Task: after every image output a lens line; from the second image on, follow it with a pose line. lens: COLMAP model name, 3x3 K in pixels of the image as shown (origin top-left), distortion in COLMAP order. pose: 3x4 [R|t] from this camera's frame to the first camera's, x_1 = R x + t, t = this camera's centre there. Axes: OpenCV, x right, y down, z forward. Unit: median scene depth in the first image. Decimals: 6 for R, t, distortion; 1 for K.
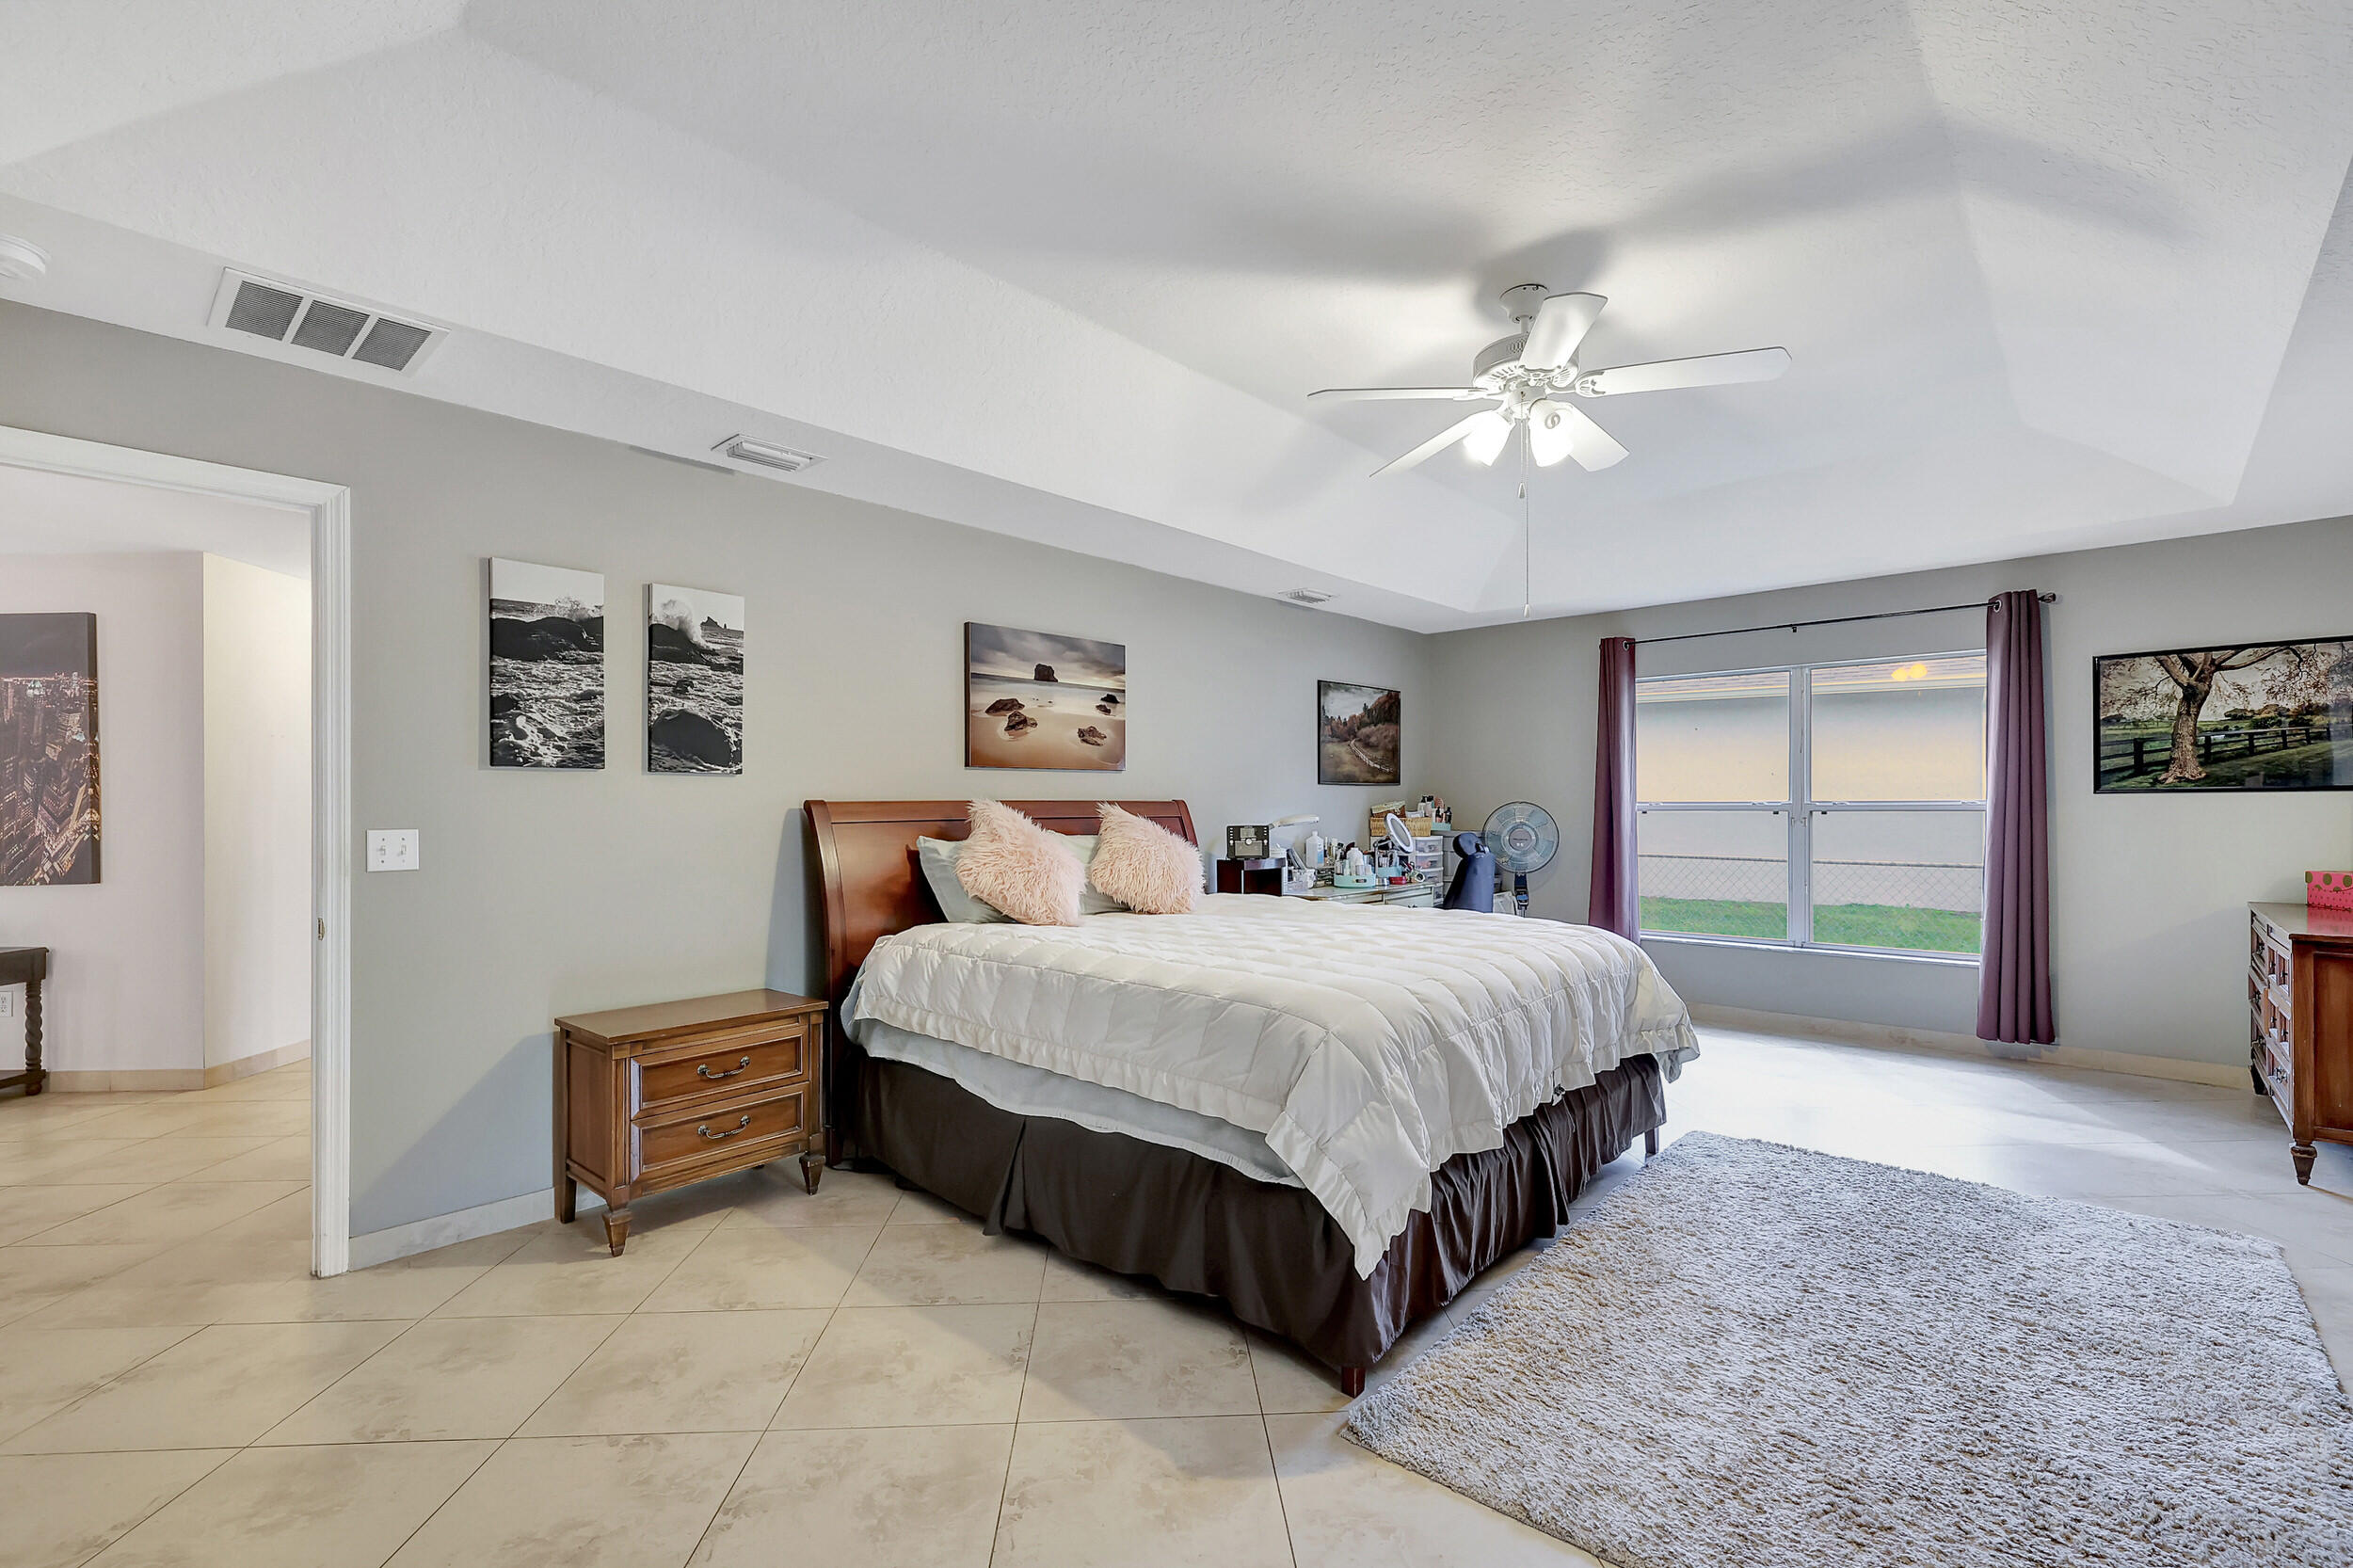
lens RADIAL K [[1023.3, 0, 1184.8], [0, 1023.3, 806.7], [0, 0, 1]] dist [0.002029, -0.000294]
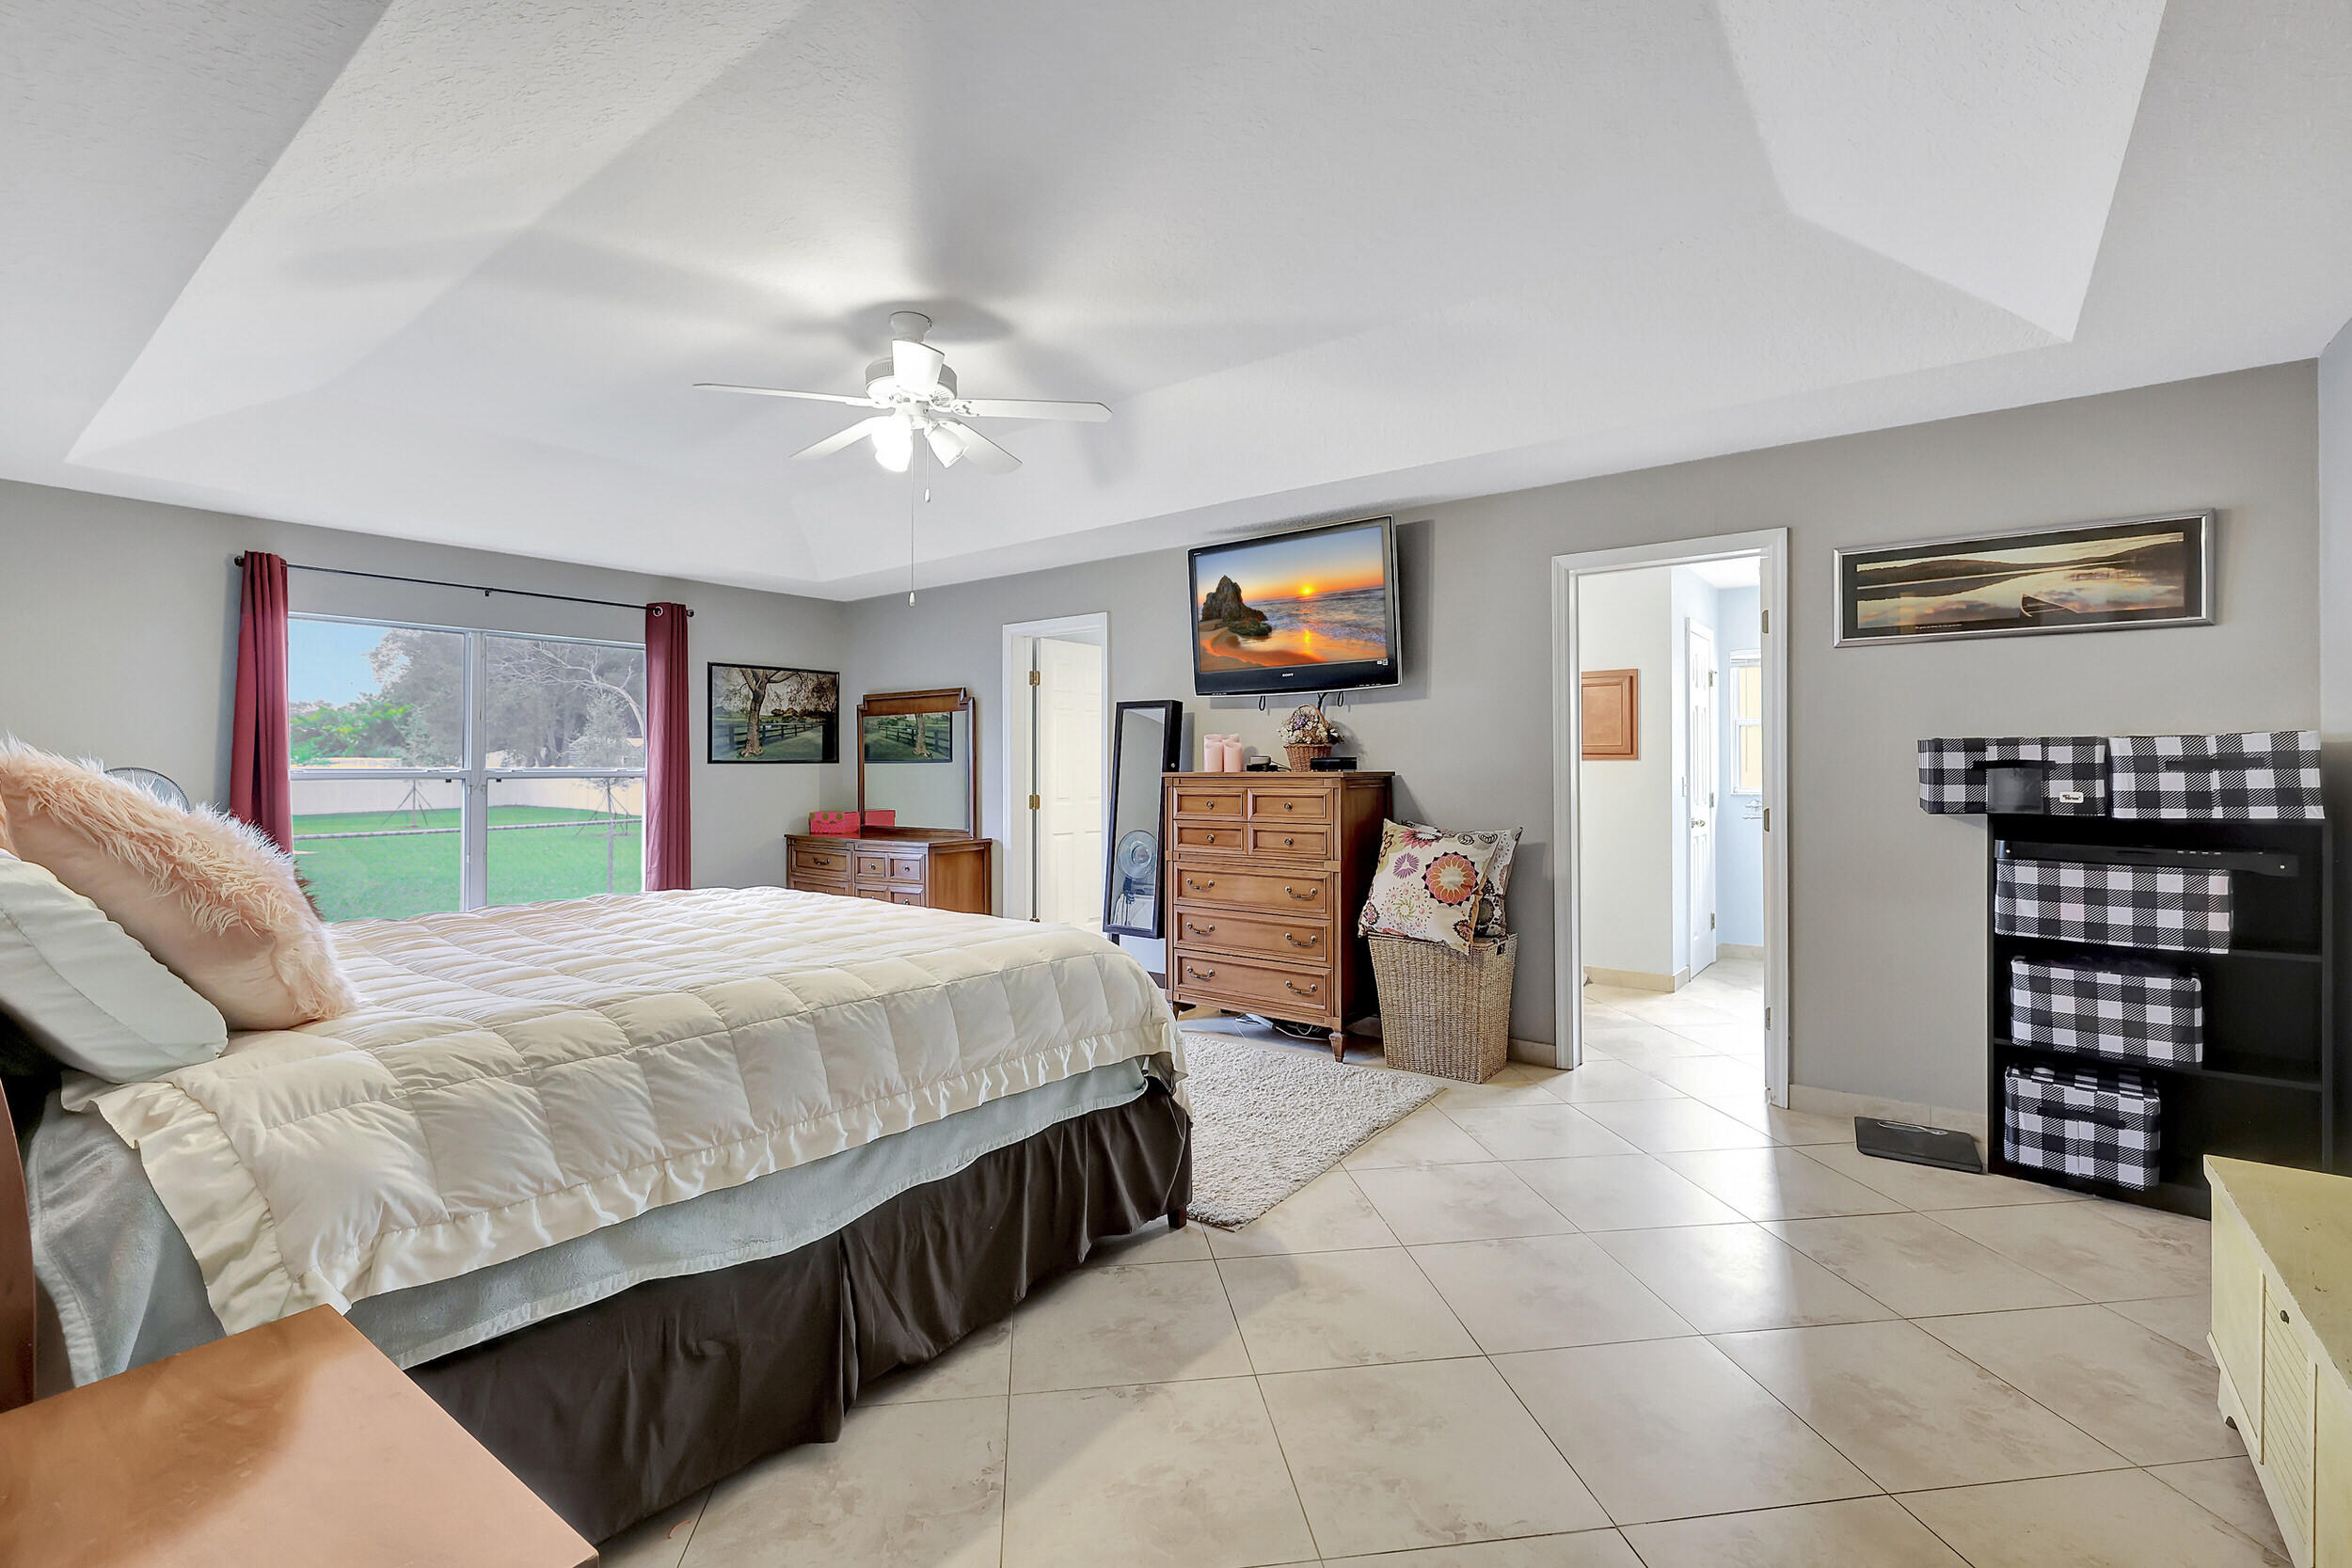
lens RADIAL K [[1022.8, 0, 1175.1], [0, 1022.8, 765.9], [0, 0, 1]] dist [0.002029, -0.000294]
pose [[-0.074772, 0.006213, 0.997181, -0.891722], [0.005753, 0.999967, -0.005799, 0.002577], [-0.997184, 0.005304, -0.074805, 0.874089]]
